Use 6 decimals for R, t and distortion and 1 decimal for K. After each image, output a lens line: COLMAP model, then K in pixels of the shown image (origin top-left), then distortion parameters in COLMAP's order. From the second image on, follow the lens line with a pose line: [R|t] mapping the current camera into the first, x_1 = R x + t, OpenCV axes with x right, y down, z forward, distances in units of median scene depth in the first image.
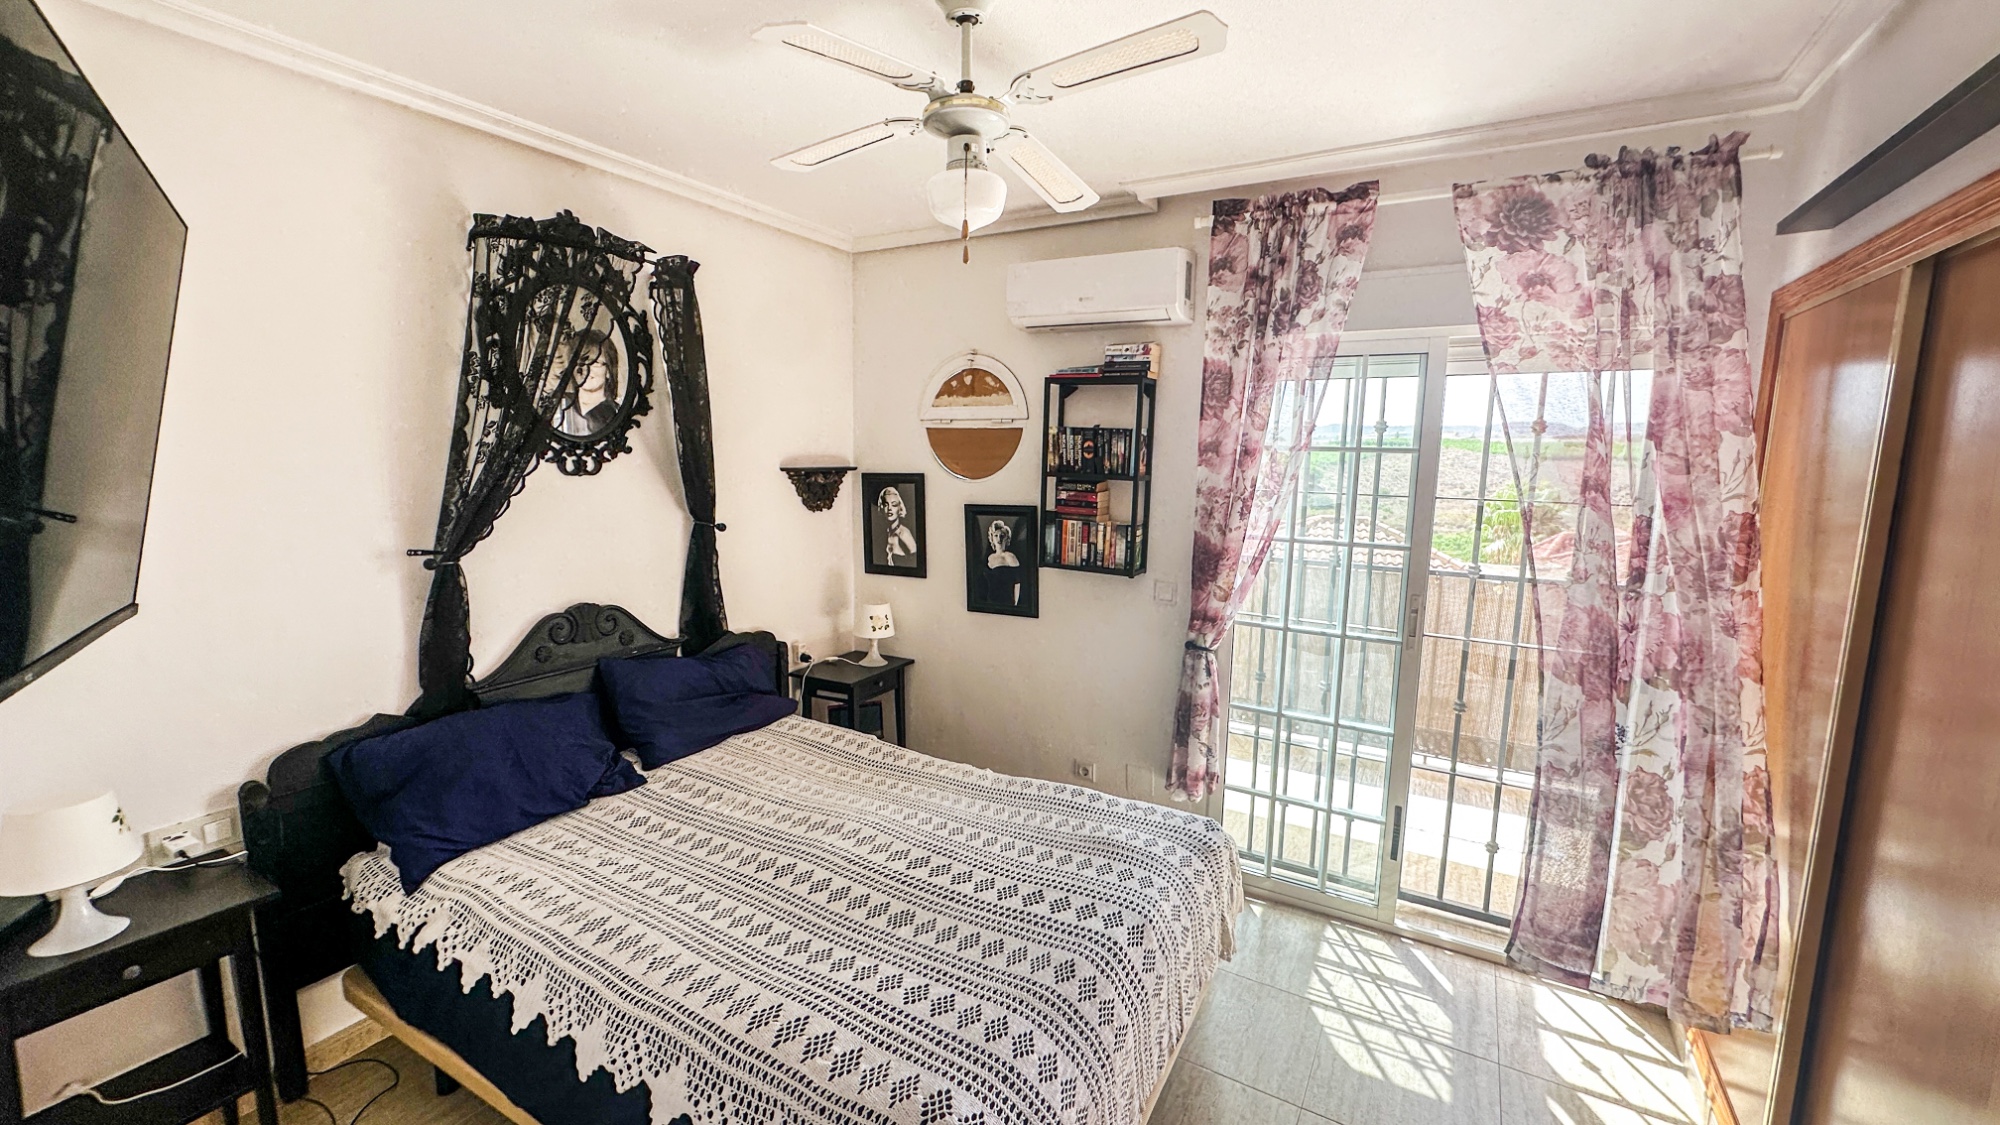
lens RADIAL K [[798.2, 0, 1000.6], [0, 798.2, 559.2], [0, 0, 1]] dist [0.000380, 0.000342]
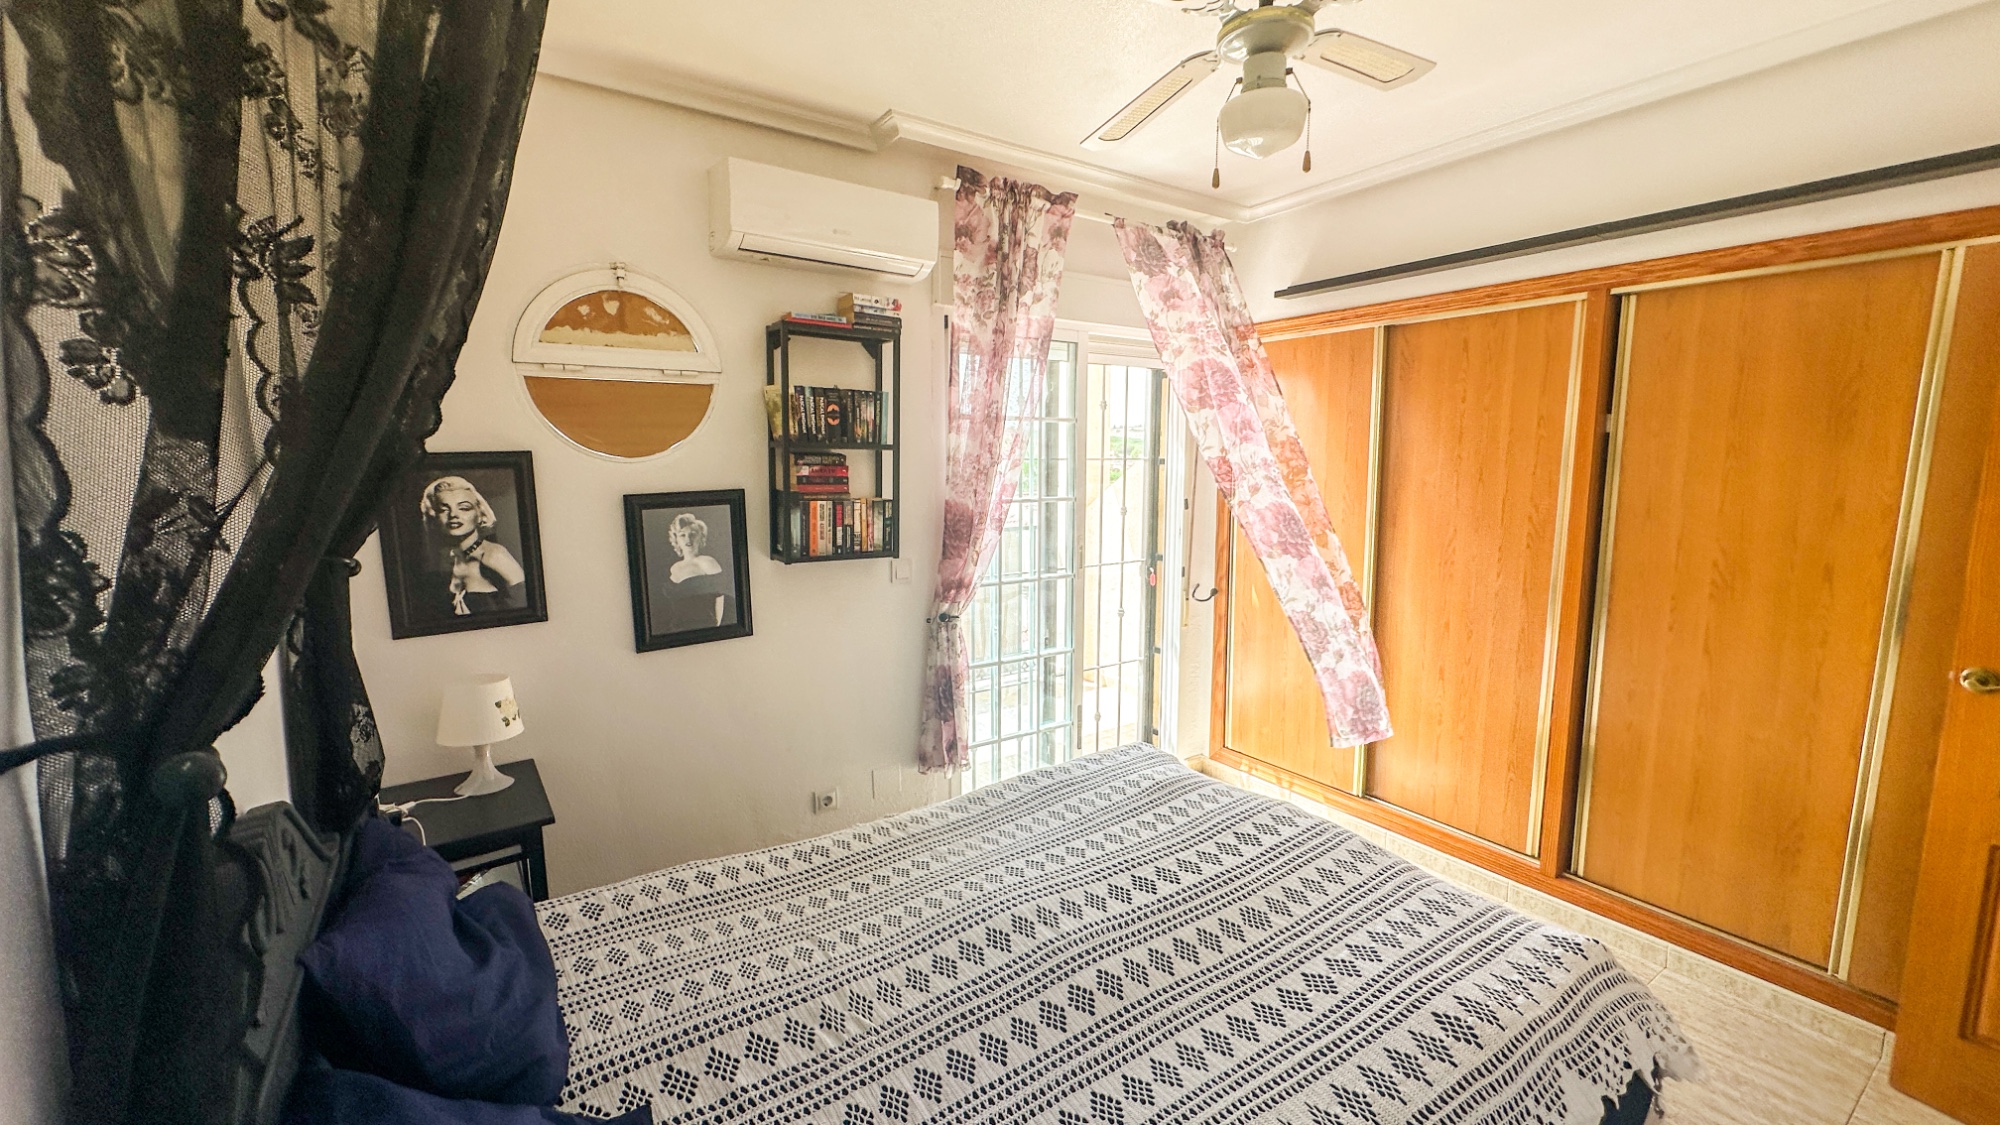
lens RADIAL K [[798.2, 0, 1000.6], [0, 798.2, 559.2], [0, 0, 1]] dist [0.000380, 0.000342]
pose [[0.430376, -0.129467, 0.893317, -0.584960], [0.133185, 0.987936, 0.079015, -0.030467], [-0.892770, 0.084971, 0.442428, 0.489137]]
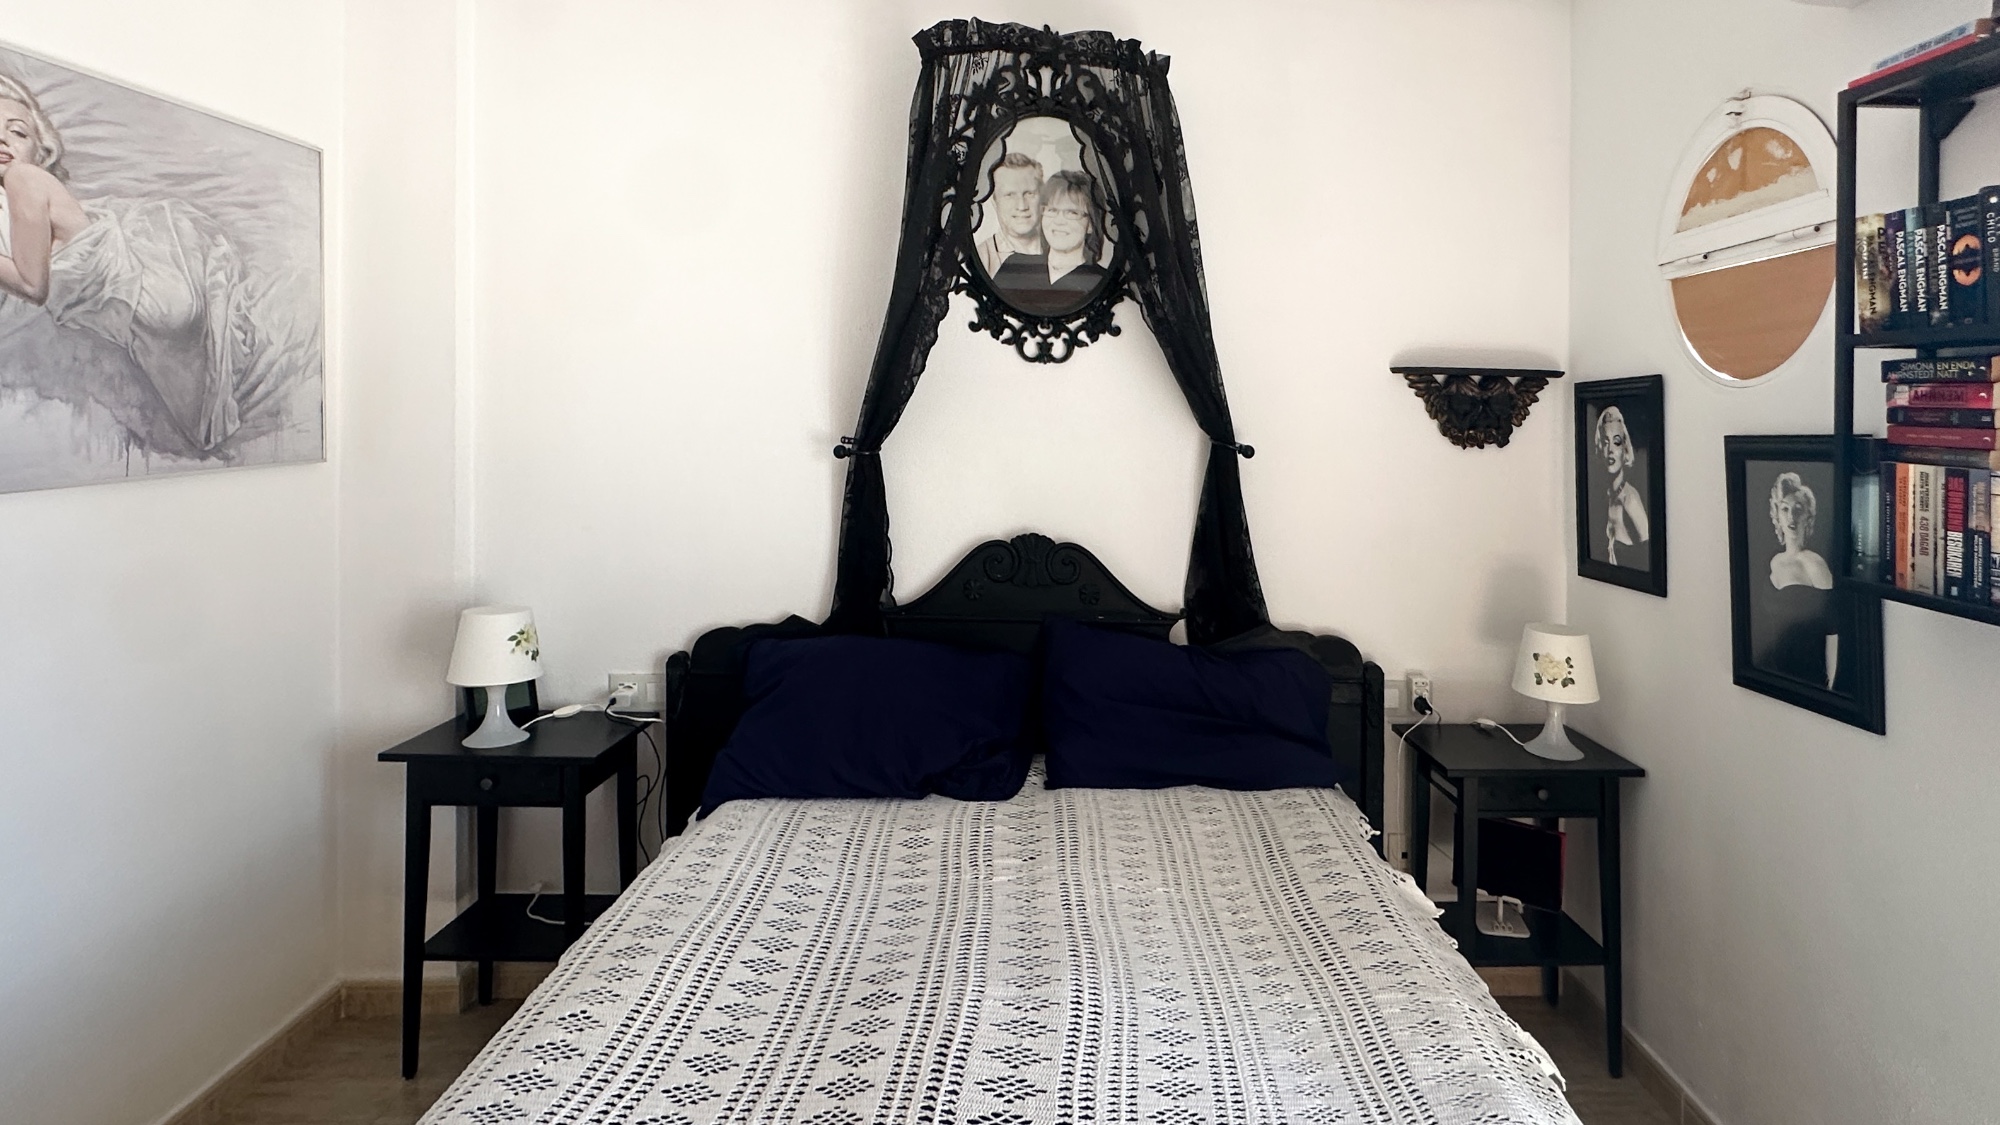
lens RADIAL K [[1036.5, 0, 1106.7], [0, 1036.5, 426.3], [0, 0, 1]] dist [0.000313, 0.000232]
pose [[0.544192, 0.008527, -0.838918, 0.285284], [-0.135773, 0.987662, -0.078035, 0.020015], [0.827902, 0.156368, 0.538635, 0.461874]]
